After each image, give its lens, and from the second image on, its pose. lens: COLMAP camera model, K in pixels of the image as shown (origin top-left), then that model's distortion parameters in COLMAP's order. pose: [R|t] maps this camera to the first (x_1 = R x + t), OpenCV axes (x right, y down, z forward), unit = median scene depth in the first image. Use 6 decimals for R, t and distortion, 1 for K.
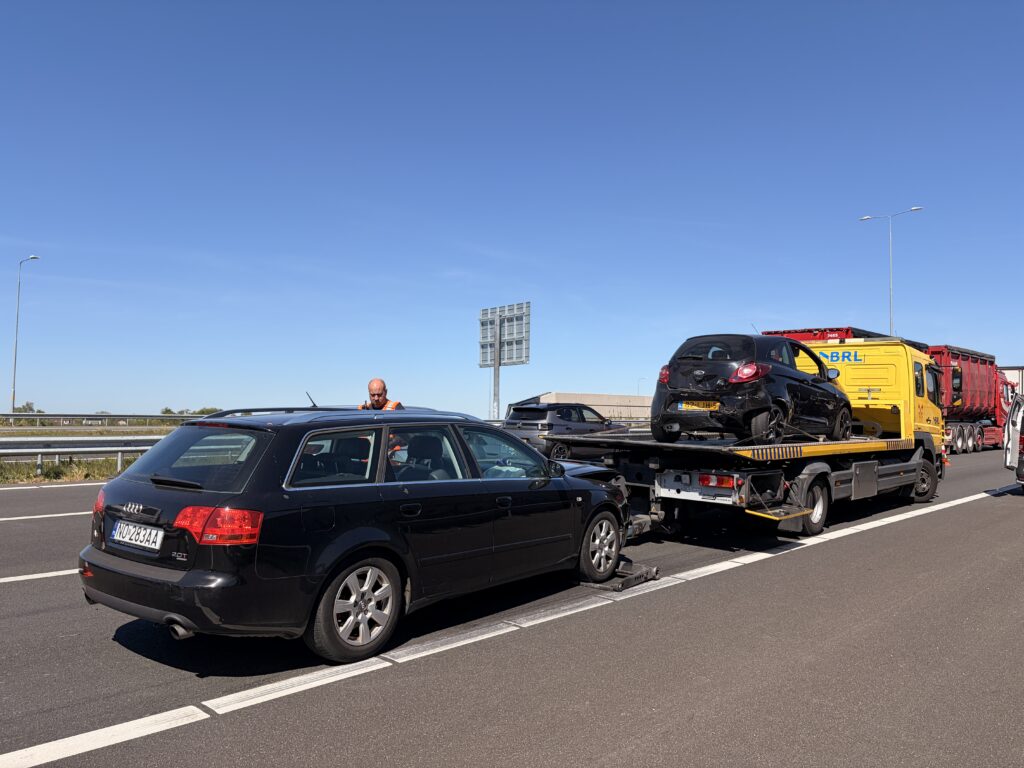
lens RADIAL K [[780.5, 0, 478.6], [0, 780.5, 378.6], [0, 0, 1]] dist [0.001462, -0.002956]
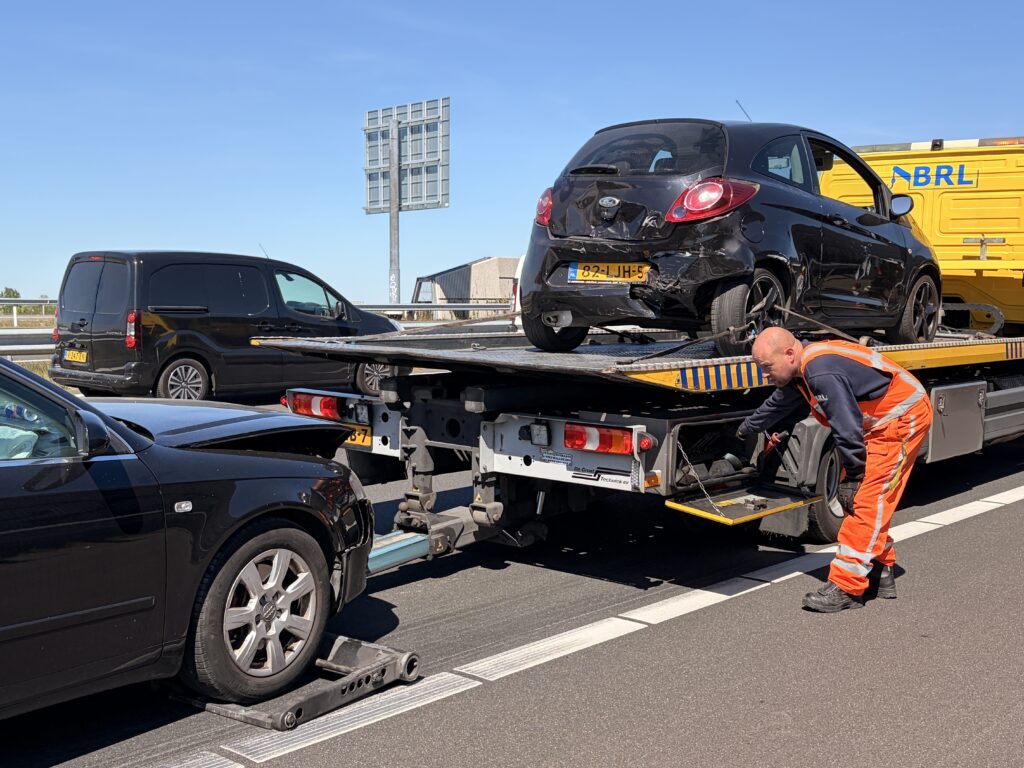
lens RADIAL K [[1220.0, 0, 512.0], [0, 1220.0, 384.0], [0, 0, 1]] dist [0.161493, -0.586319]
pose [[0.998020, -0.010602, 0.062003, 0.181509], [0.003208, 0.992988, 0.118169, 0.014120], [-0.062821, -0.117736, 0.991056, 0.267710]]
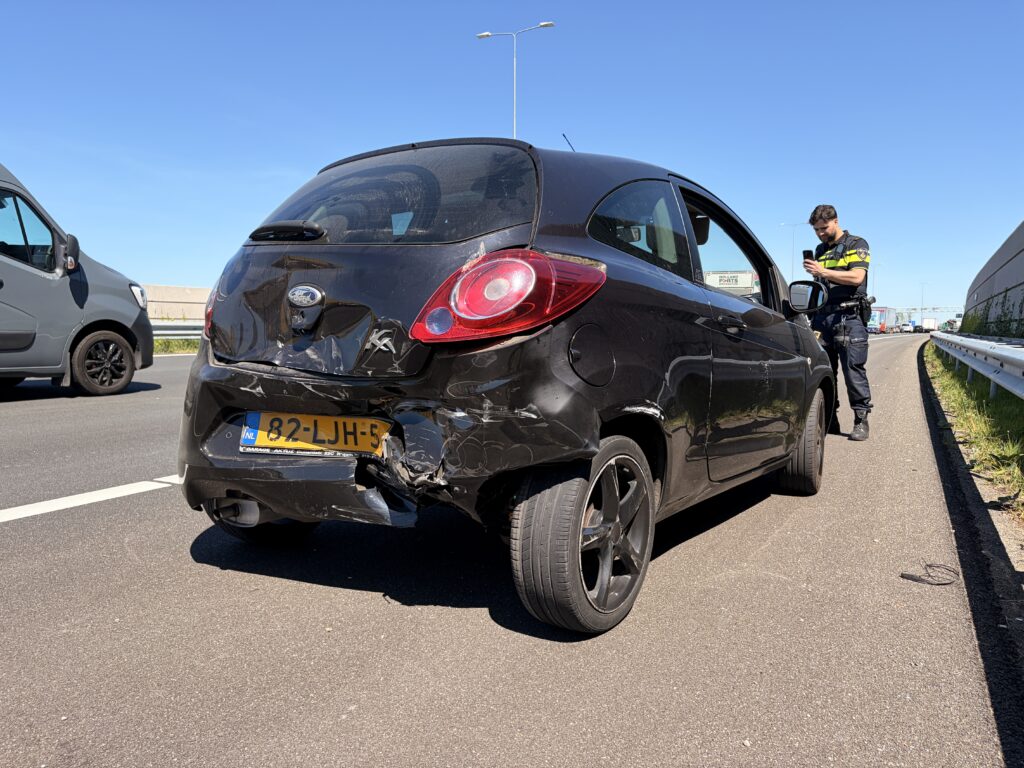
lens RADIAL K [[768.0, 0, 528.0], [0, 768.0, 389.6], [0, 0, 1]] dist [-0.003662, 0.007527]
pose [[0.982189, -0.023215, 0.186456, 0.310769], [0.001385, 0.993205, 0.116367, -0.006679], [-0.187891, -0.114036, 0.975547, 0.781783]]
